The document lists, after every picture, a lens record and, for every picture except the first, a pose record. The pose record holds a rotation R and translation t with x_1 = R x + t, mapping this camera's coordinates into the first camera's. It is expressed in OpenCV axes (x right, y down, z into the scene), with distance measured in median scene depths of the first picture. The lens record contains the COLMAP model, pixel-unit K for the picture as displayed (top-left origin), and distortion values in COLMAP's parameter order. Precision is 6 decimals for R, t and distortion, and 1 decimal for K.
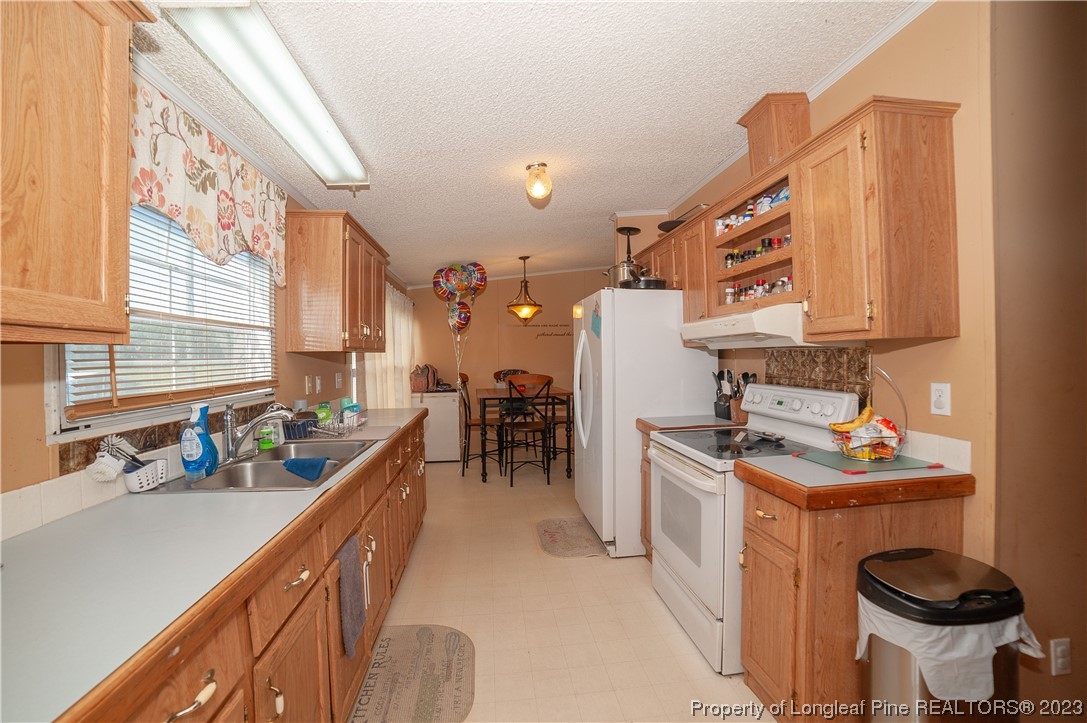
lens RADIAL K [[459.7, 0, 542.7], [0, 459.7, 354.1], [0, 0, 1]] dist [-0.113323, 0.043420]
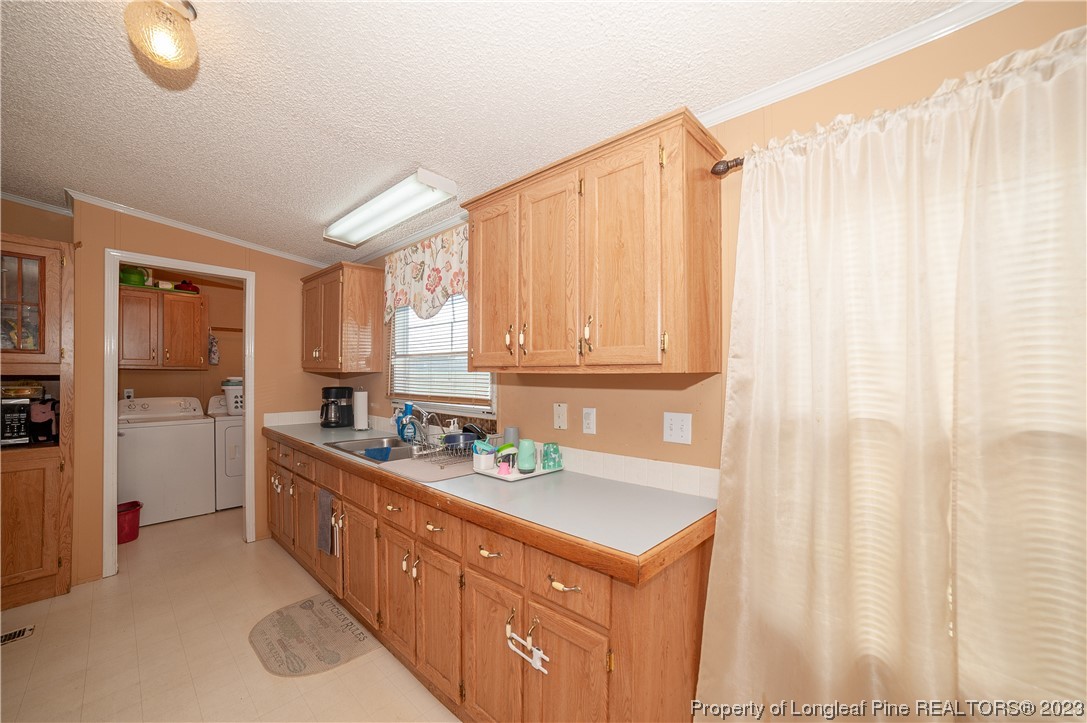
lens RADIAL K [[439.6, 0, 545.6], [0, 439.6, 390.2], [0, 0, 1]] dist [-0.100319, 0.036351]
pose [[-0.767785, 0.013956, -0.640556, -0.056101], [0.000141, 0.999766, 0.021613, 0.019830], [0.640708, 0.016503, -0.767608, 2.436863]]
